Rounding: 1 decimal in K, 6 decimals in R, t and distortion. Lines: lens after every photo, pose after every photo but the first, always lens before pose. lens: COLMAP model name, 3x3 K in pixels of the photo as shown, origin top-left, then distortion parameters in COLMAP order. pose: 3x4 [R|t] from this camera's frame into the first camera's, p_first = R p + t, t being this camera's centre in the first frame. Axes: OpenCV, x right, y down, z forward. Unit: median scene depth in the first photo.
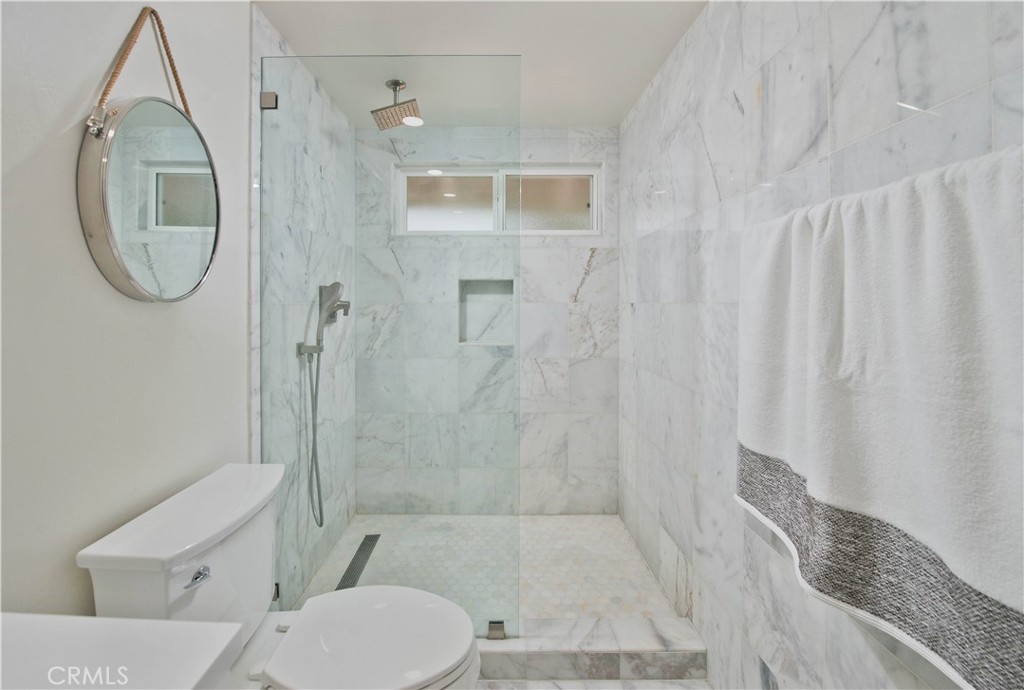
lens RADIAL K [[409.1, 0, 486.1], [0, 409.1, 310.9], [0, 0, 1]] dist [-0.020389, -0.000786]
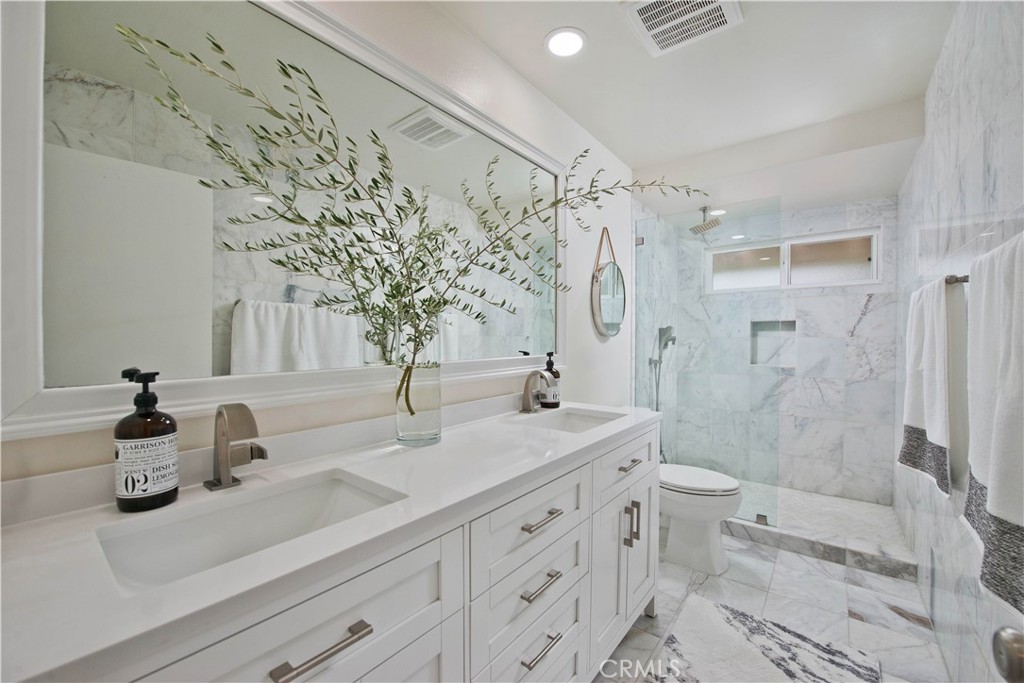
lens RADIAL K [[409.1, 0, 505.8], [0, 409.1, 343.1], [0, 0, 1]] dist [-0.020389, -0.000786]
pose [[0.781862, 0.005800, -0.623424, 0.157113], [-0.011286, 0.999925, -0.004852, 0.018202], [0.623349, 0.010830, 0.781869, -0.696719]]
